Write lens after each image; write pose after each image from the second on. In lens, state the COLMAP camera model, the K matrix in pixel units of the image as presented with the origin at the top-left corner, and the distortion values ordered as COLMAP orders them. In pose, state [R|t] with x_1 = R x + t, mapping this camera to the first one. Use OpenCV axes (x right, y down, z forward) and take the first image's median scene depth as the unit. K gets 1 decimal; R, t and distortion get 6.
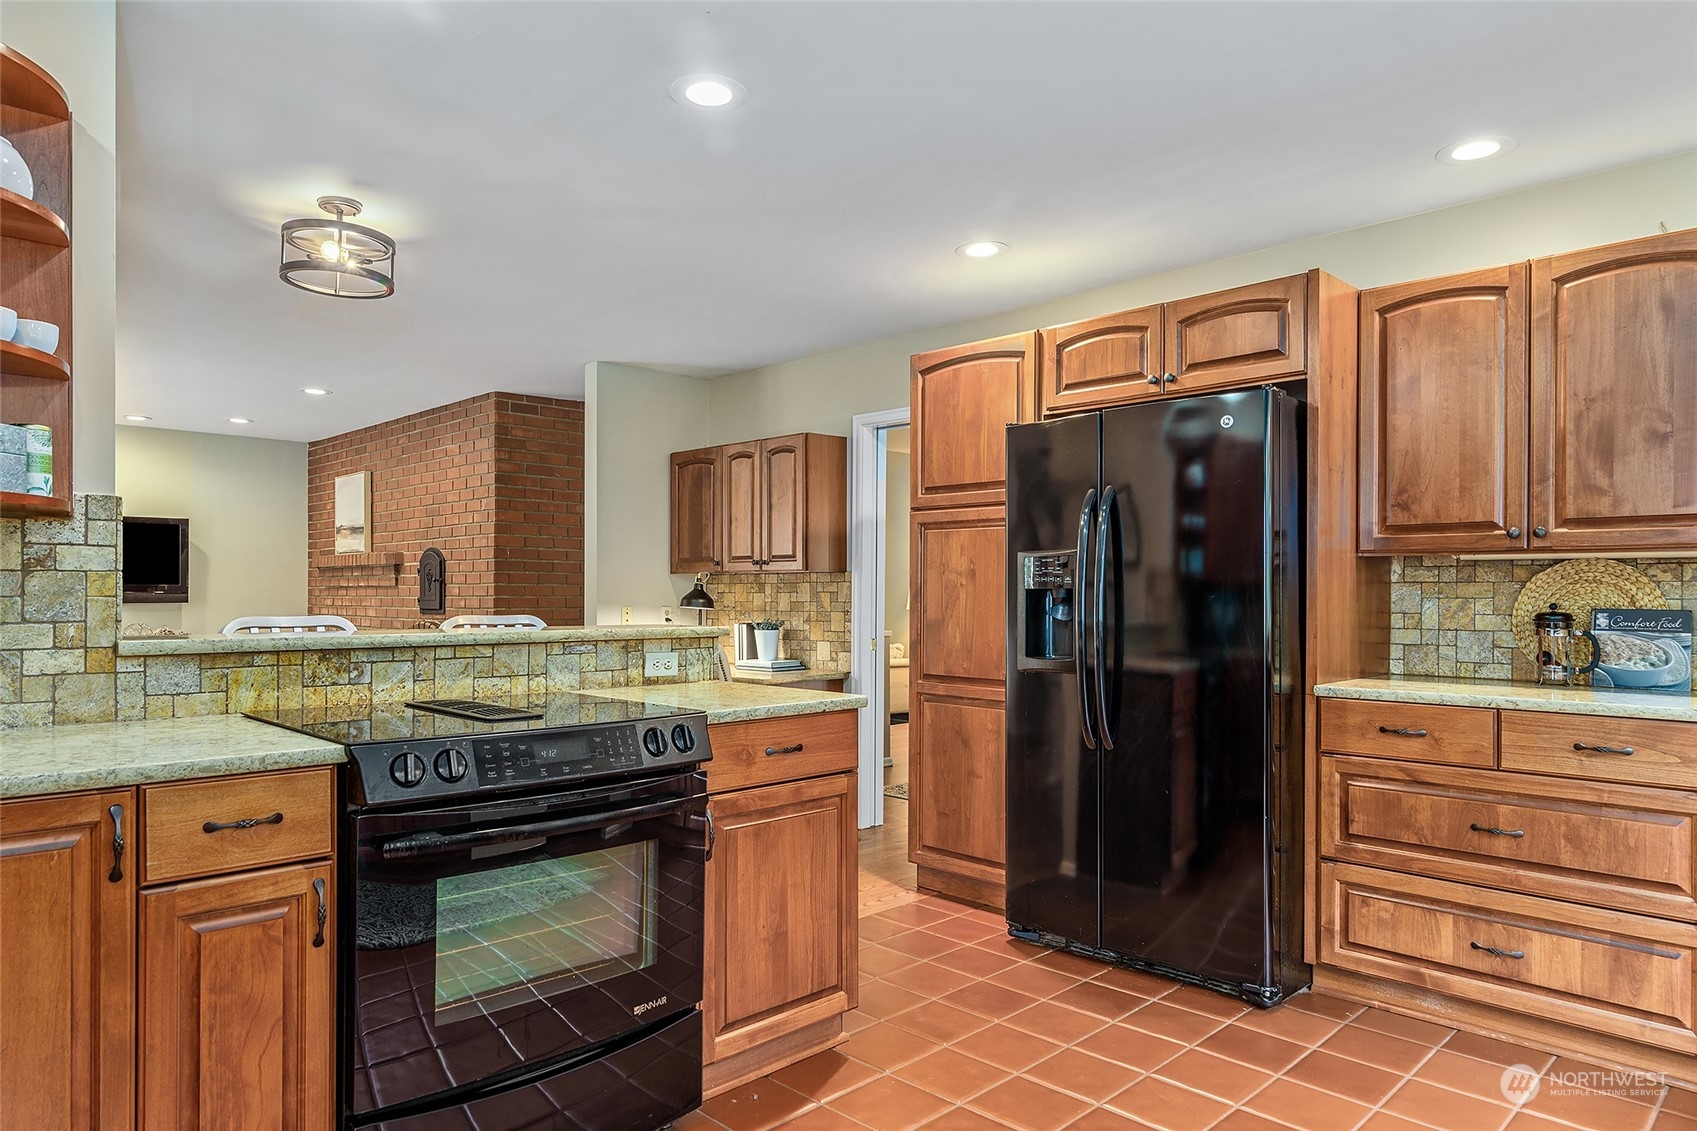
lens RADIAL K [[1052.9, 0, 848.5], [0, 1052.9, 565.5], [0, 0, 1]] dist [-0.002712, -0.000901]
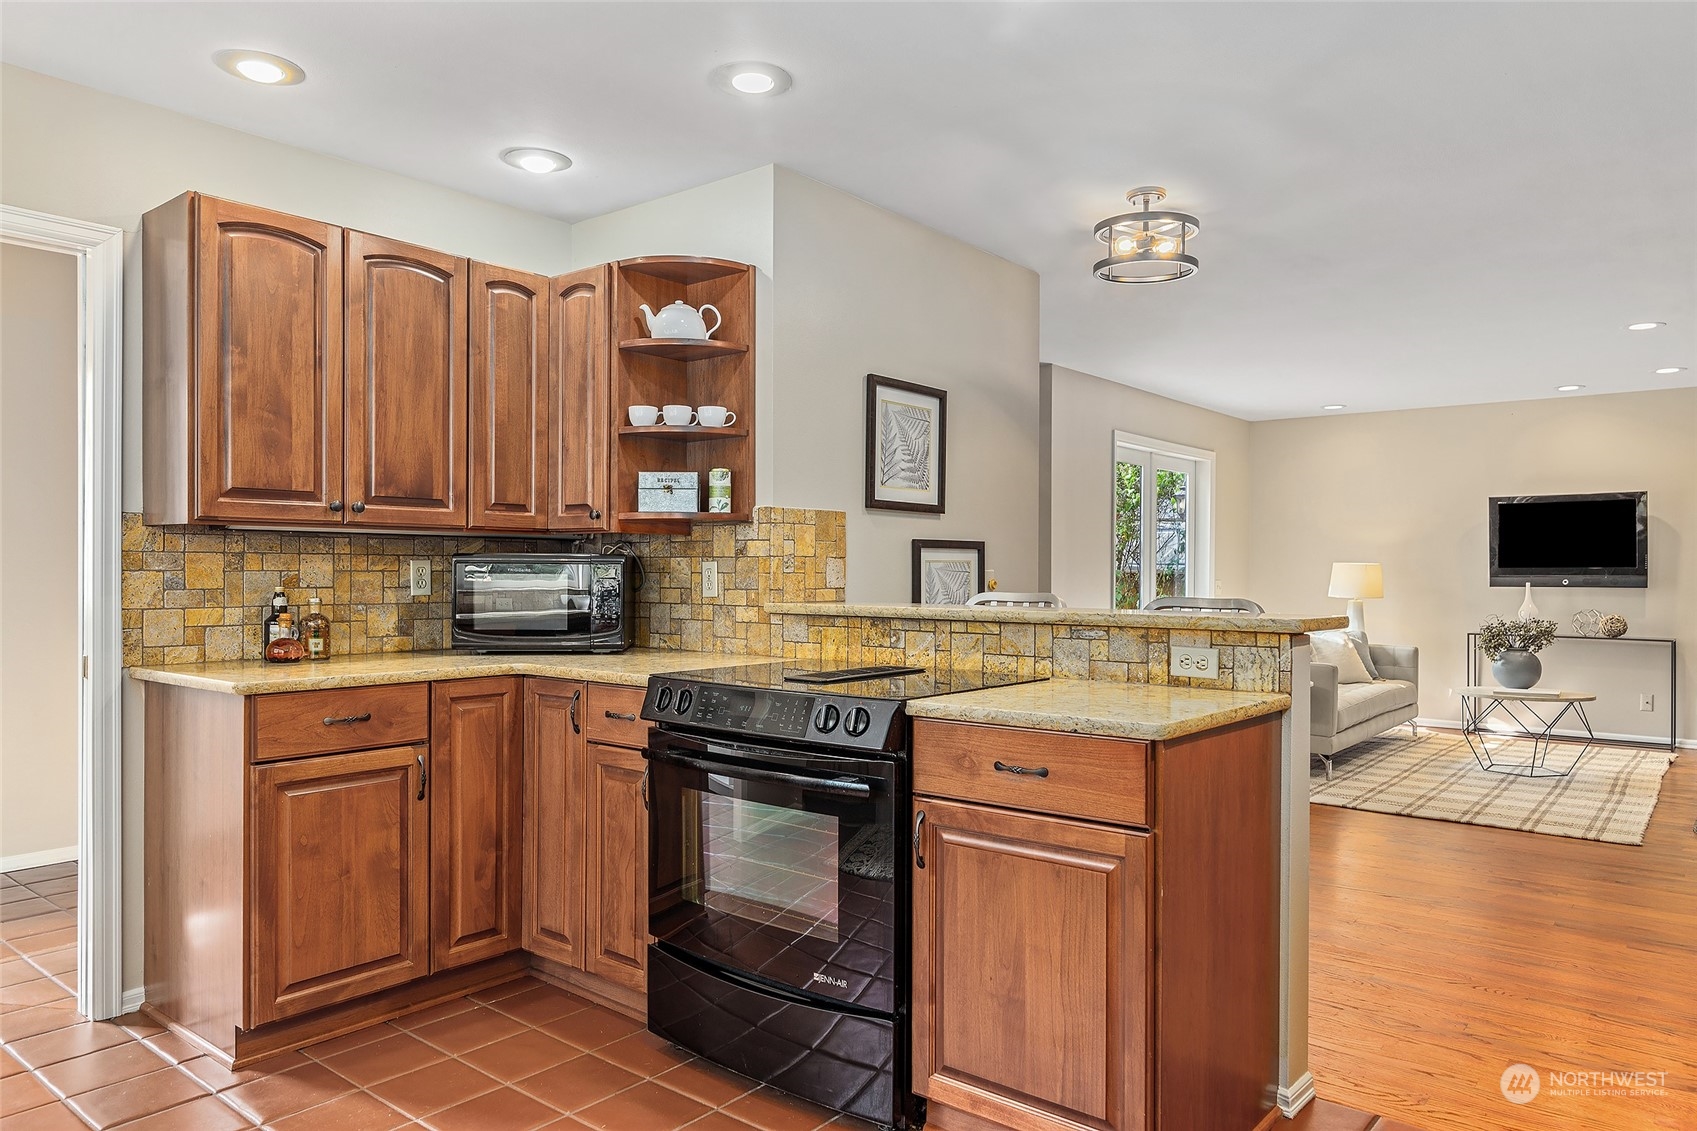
lens RADIAL K [[1138.0, 0, 848.5], [0, 1138.0, 565.5], [0, 0, 1]] dist [0.006011, 0.000560]
pose [[0.095657, -0.007901, -0.995383, 0.760039], [0.021102, 0.999760, -0.005908, 0.024848], [0.995191, -0.020439, 0.095801, 0.780203]]
